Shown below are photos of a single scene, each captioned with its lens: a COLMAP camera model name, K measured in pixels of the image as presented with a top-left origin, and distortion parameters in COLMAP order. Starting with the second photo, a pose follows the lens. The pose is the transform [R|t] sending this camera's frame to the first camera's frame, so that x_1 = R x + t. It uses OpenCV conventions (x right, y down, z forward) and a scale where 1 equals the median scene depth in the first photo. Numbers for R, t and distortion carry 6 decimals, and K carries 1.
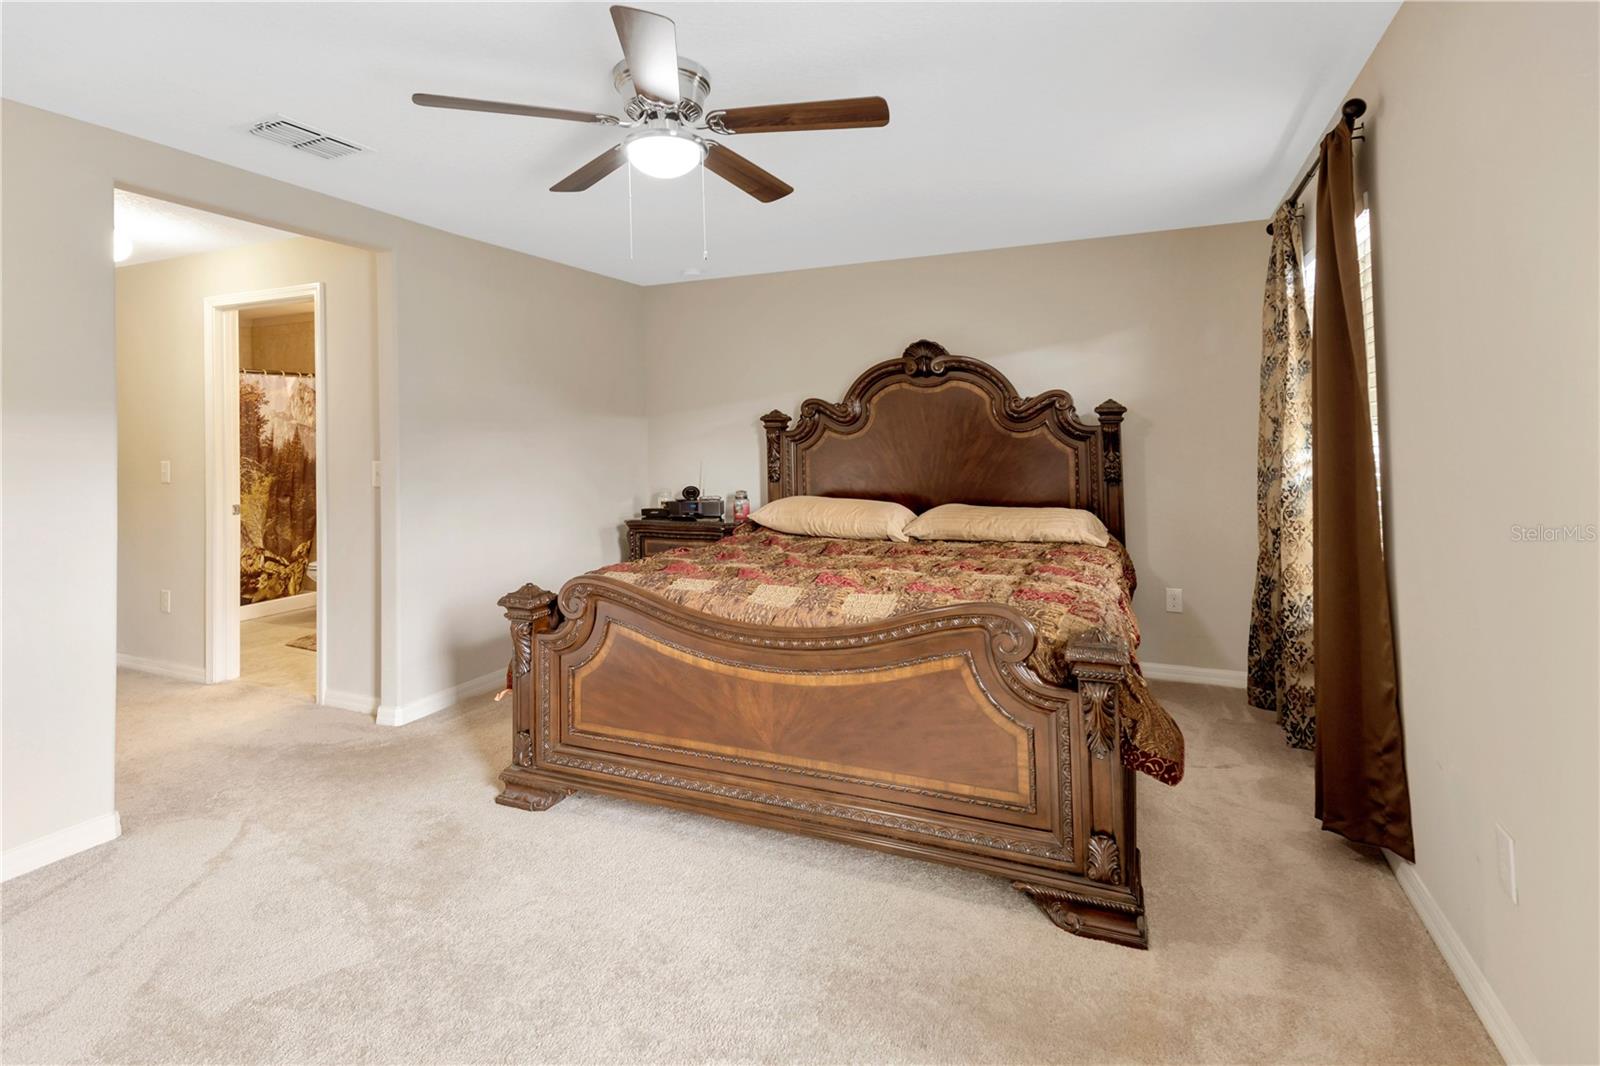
lens RADIAL K [[767.8, 0, 802.9], [0, 767.8, 421.8], [0, 0, 1]] dist [0.000234, 0.000204]
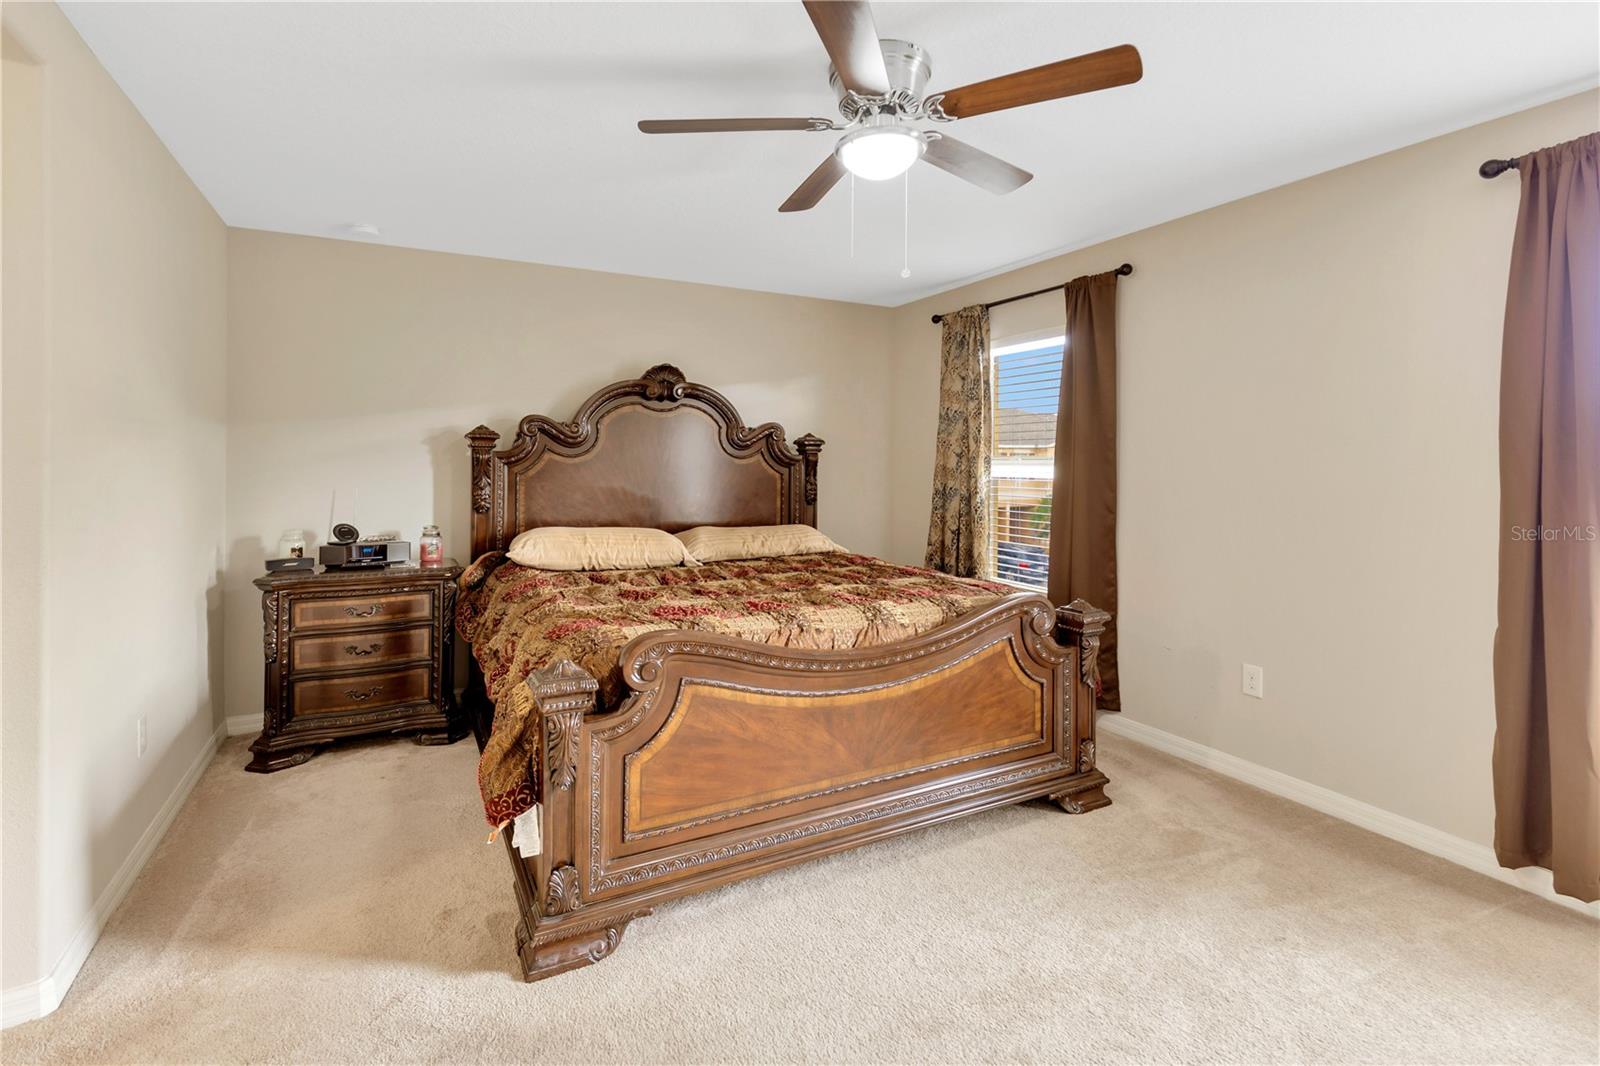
lens RADIAL K [[749.6, 0, 793.6], [0, 749.6, 471.5], [0, 0, 1]] dist [0.002558, 0.000269]
pose [[0.632485, 0.006390, 0.774546, -0.513973], [-0.029832, 0.999425, 0.016116, 0.012408], [-0.773998, -0.033300, 0.632312, 0.268030]]
